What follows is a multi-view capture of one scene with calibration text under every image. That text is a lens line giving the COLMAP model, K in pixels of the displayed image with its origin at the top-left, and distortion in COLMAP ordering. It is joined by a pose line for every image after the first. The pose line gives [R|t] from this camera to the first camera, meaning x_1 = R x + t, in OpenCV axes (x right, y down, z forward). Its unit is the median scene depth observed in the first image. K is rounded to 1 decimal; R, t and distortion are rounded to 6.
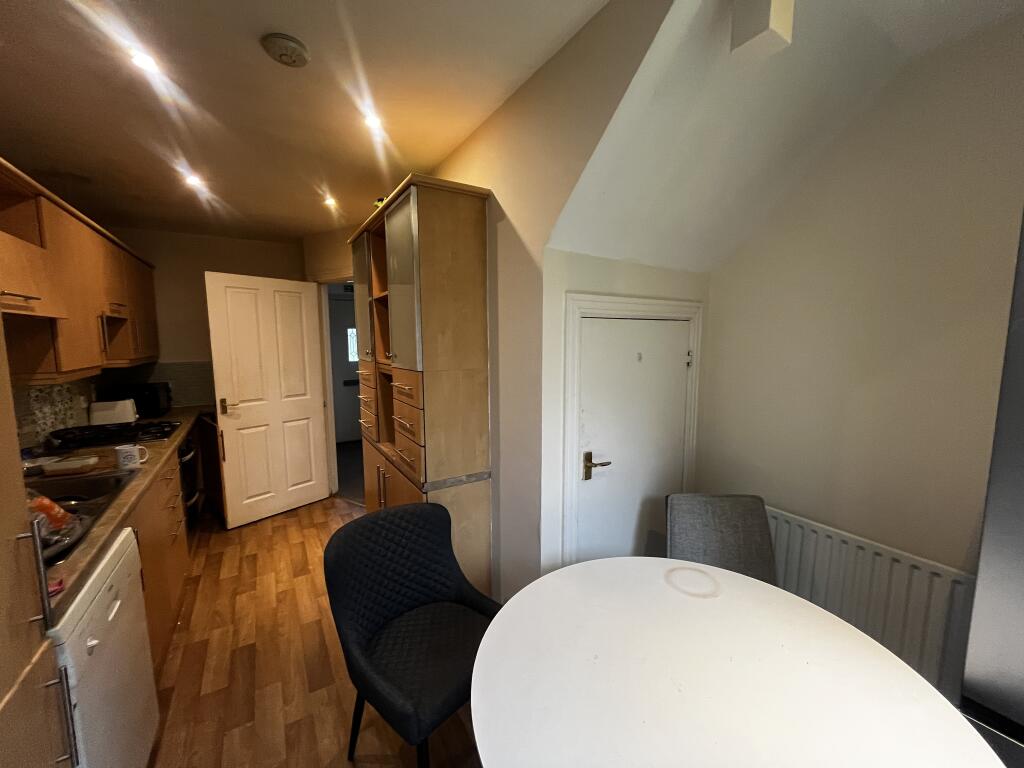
lens RADIAL K [[412.0, 0, 515.6], [0, 412.0, 383.8], [0, 0, 1]] dist [-0.000526, -0.000209]
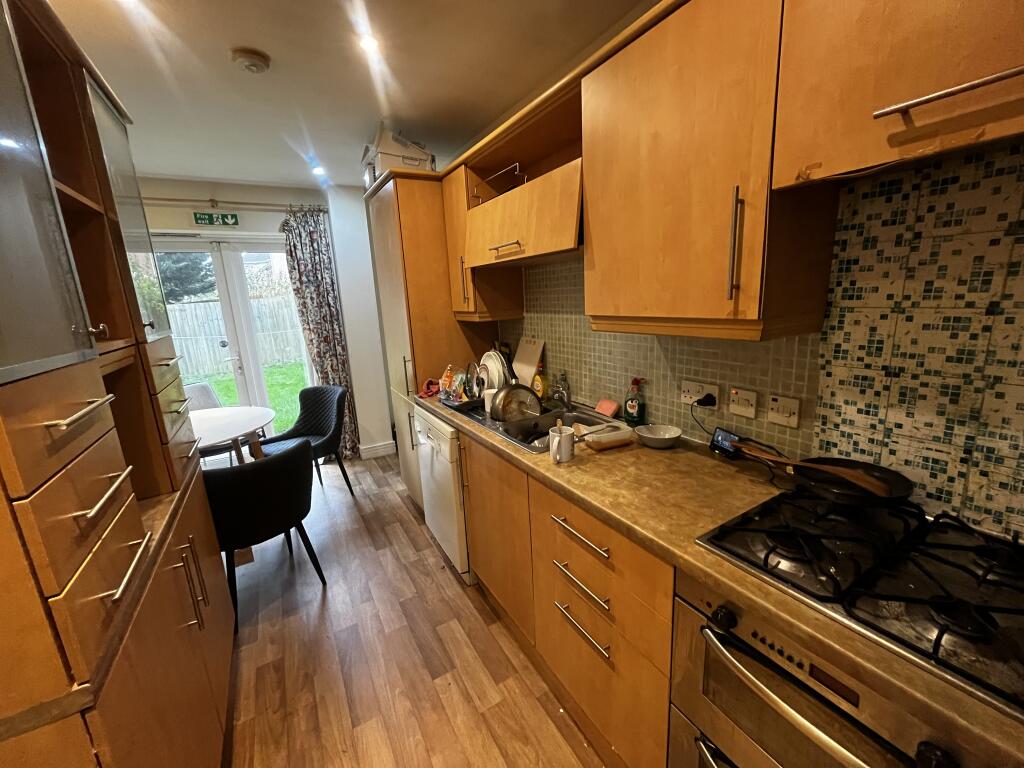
lens RADIAL K [[412.0, 0, 515.6], [0, 412.0, 383.8], [0, 0, 1]] dist [-0.000526, -0.000209]
pose [[-0.998667, 0.043768, 0.027377, -0.893683], [0.050265, 0.945280, 0.322365, -0.152416], [-0.011770, 0.323311, -0.946220, 1.663407]]
